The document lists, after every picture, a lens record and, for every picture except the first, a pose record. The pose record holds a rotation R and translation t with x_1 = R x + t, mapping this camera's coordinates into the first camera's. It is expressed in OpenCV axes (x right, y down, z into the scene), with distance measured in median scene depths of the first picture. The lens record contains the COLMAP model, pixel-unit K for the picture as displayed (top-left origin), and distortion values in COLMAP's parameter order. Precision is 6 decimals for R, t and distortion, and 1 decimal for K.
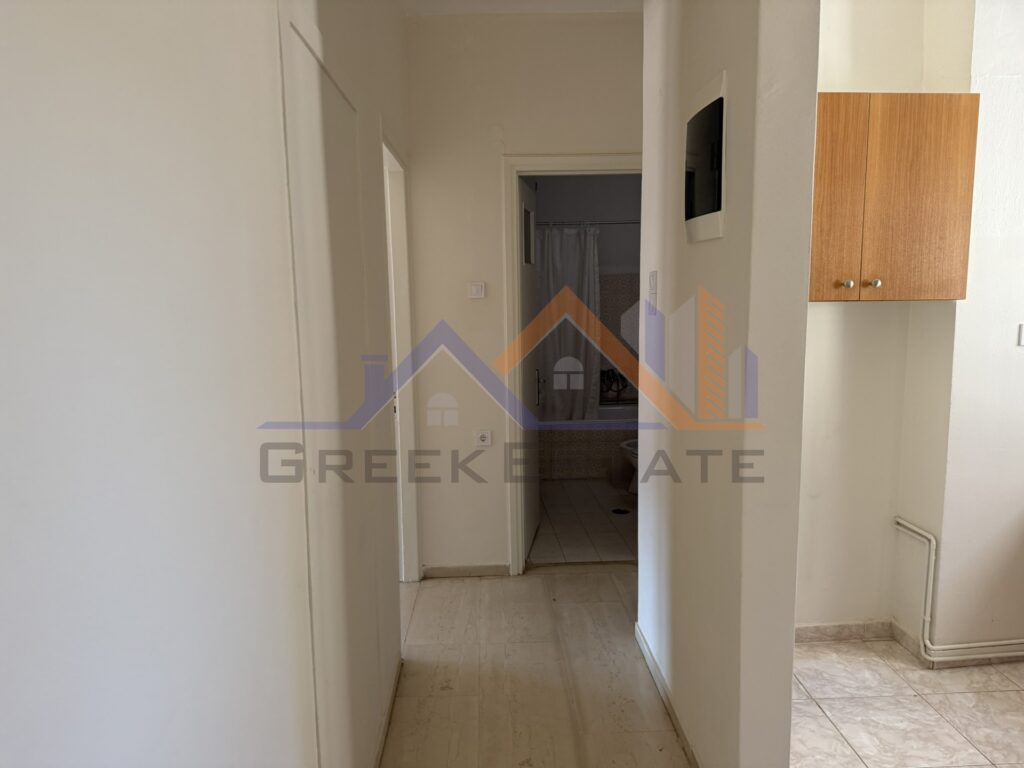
lens RADIAL K [[728.4, 0, 510.2], [0, 728.4, 386.2], [0, 0, 1]] dist [0.002341, -0.009471]
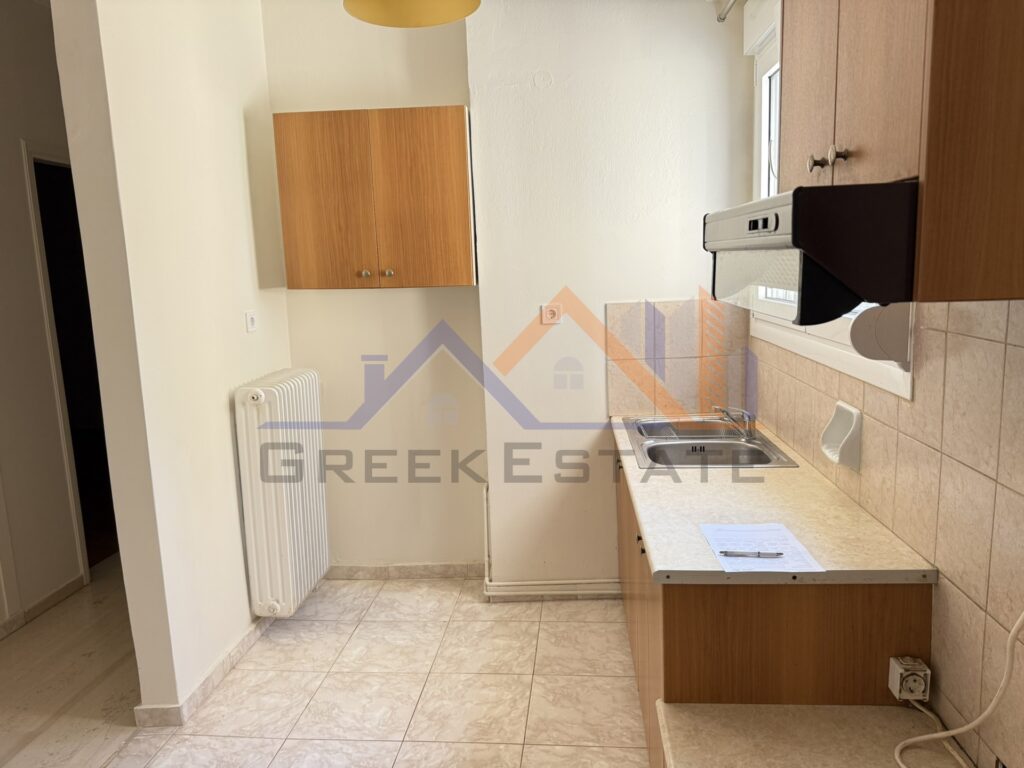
lens RADIAL K [[728.4, 0, 510.2], [0, 728.4, 386.2], [0, 0, 1]] dist [0.002341, -0.009471]
pose [[0.993566, 0.001846, -0.113240, 0.746992], [0.004166, 0.998595, 0.052831, -0.018397], [0.113179, -0.052963, 0.992162, -0.135643]]
